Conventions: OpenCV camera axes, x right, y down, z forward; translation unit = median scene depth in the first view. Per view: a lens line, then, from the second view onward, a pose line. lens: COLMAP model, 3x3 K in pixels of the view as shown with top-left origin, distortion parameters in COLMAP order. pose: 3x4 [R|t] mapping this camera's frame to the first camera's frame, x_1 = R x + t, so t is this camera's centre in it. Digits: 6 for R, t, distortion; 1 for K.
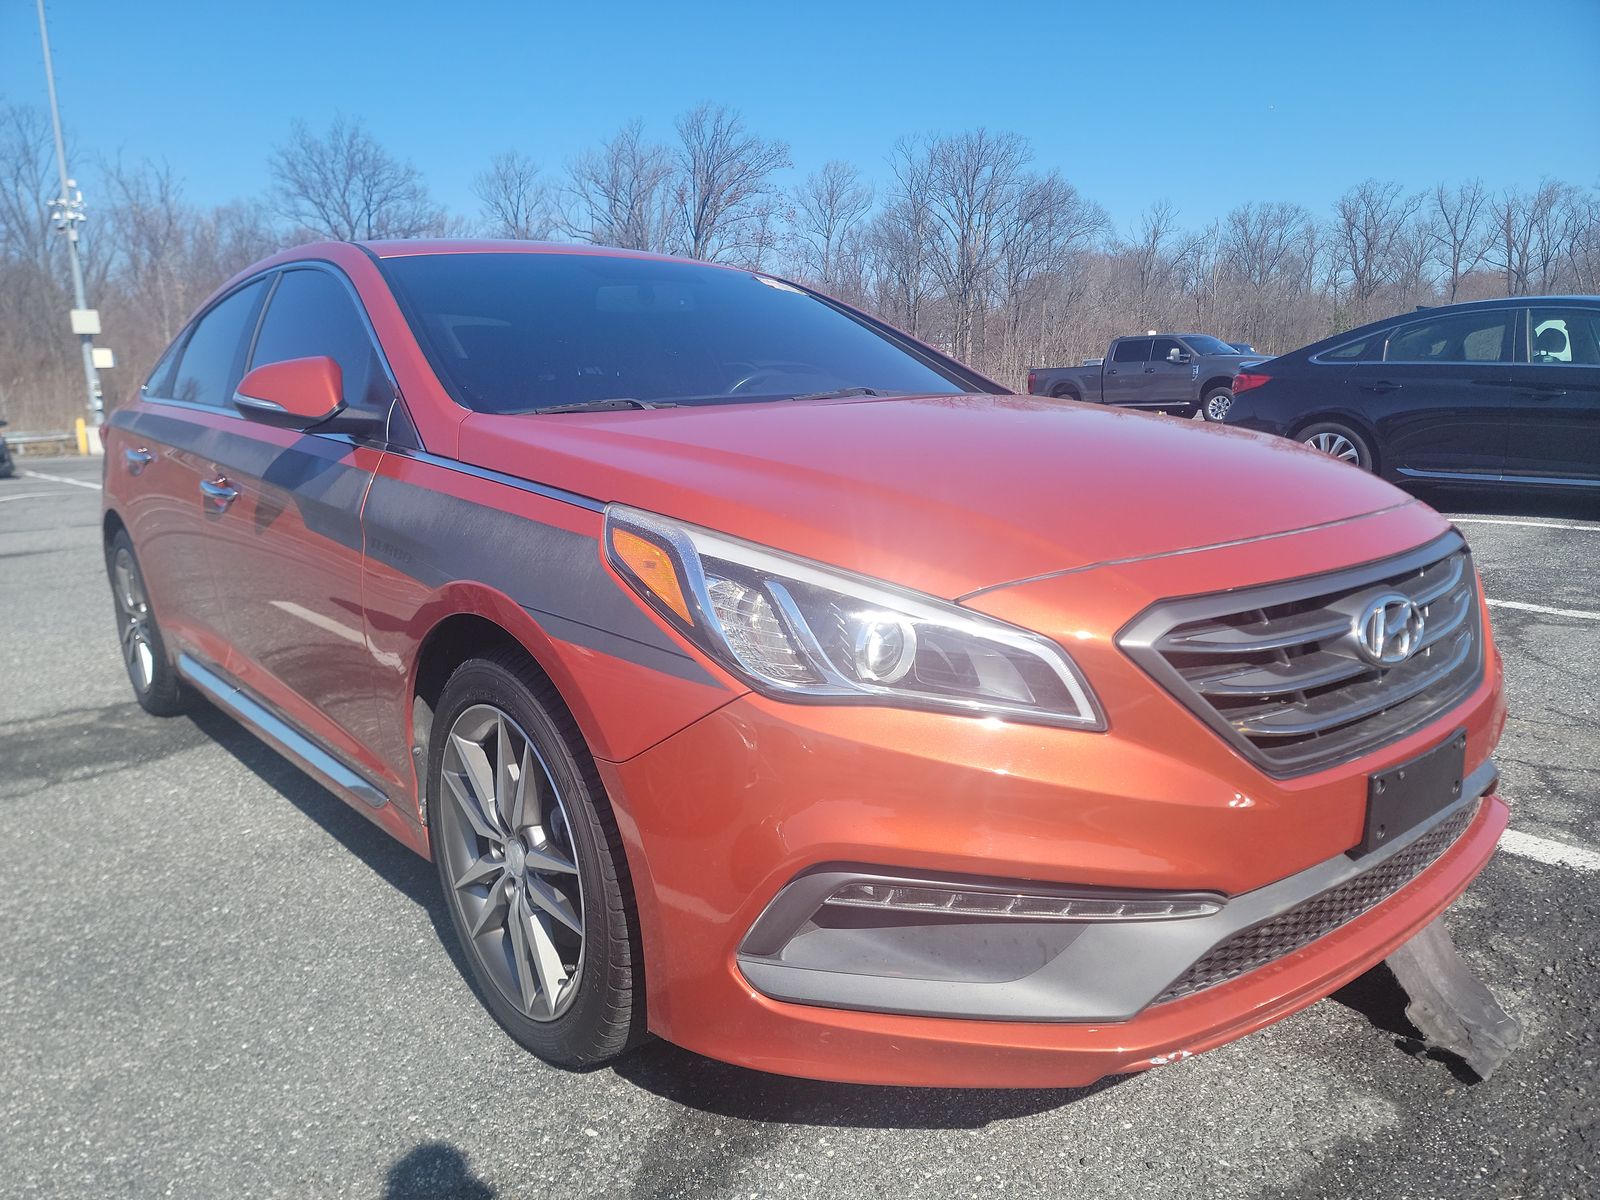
lens RADIAL K [[1181.4, 0, 806.3], [0, 1181.4, 598.7], [0, 0, 1]] dist [0.092726, -0.096936]
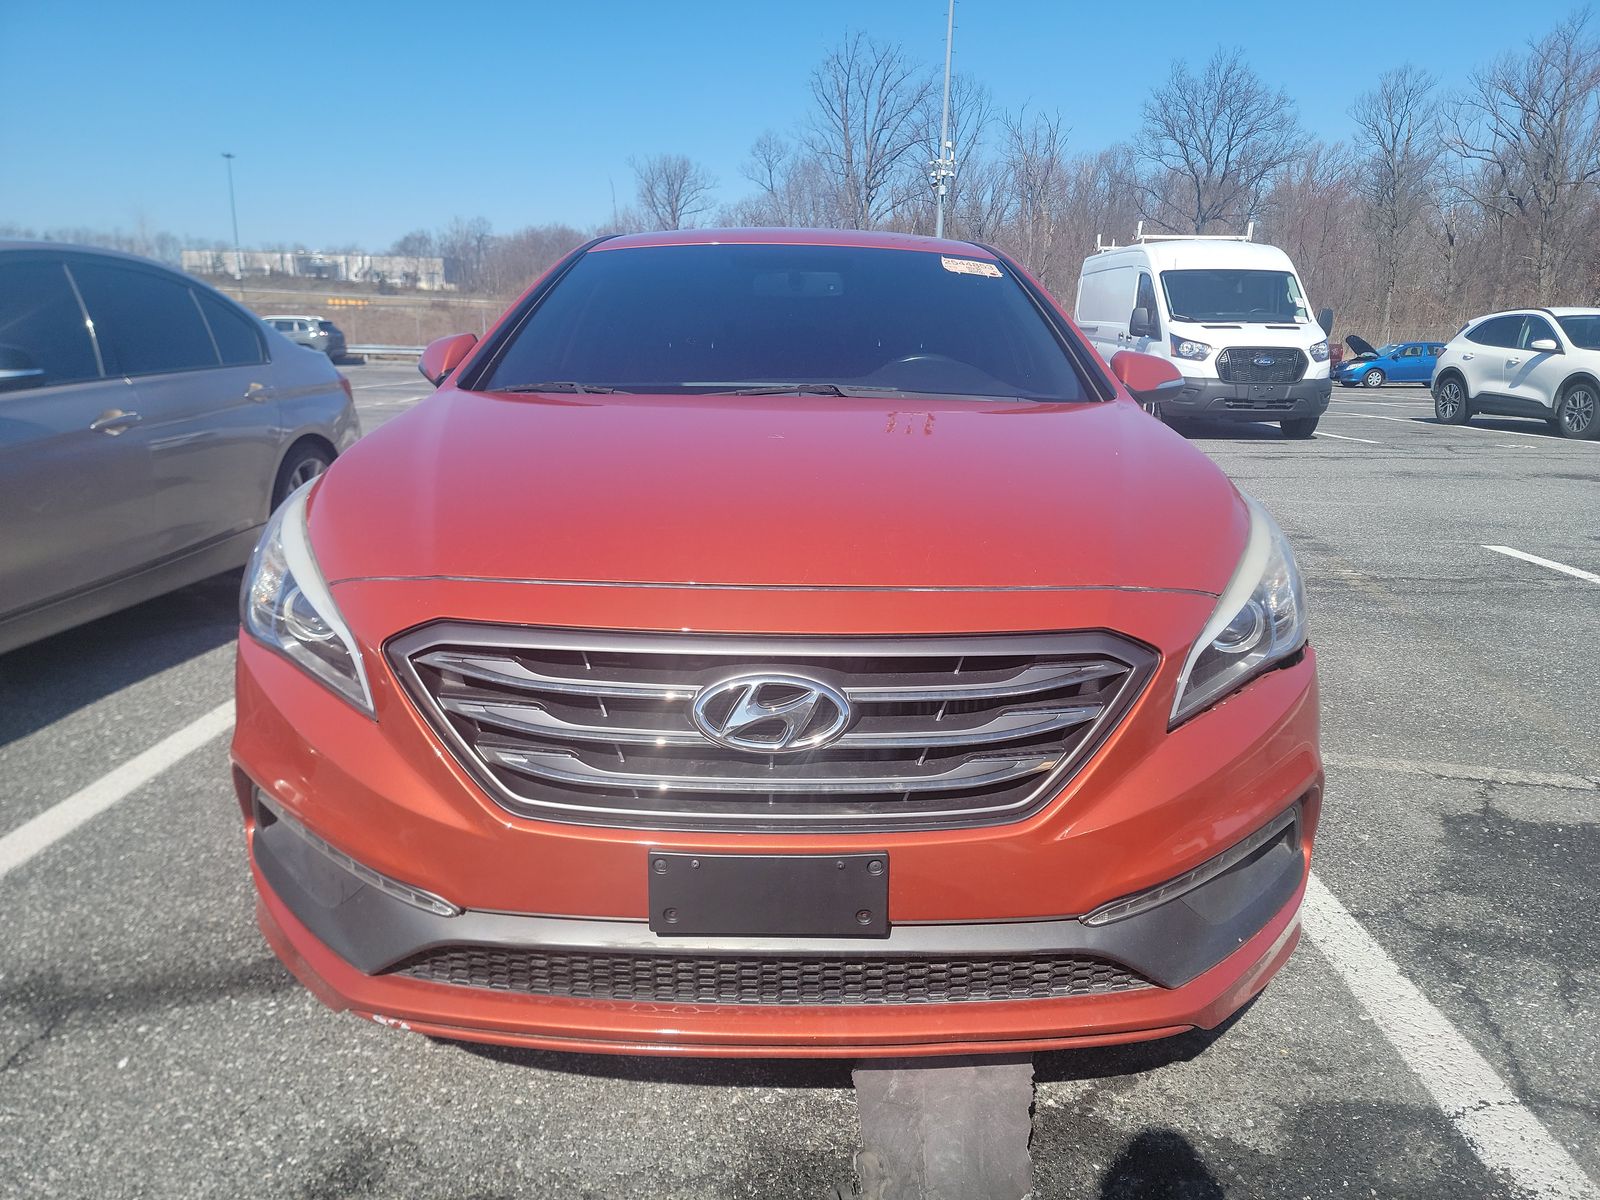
lens RADIAL K [[1181.4, 0, 806.3], [0, 1181.4, 598.7], [0, 0, 1]] dist [0.092726, -0.096936]
pose [[0.735269, 0.189155, -0.650846, 0.095102], [-0.153105, 0.981800, 0.112375, -0.014453], [0.660256, 0.017022, 0.750848, 0.031579]]
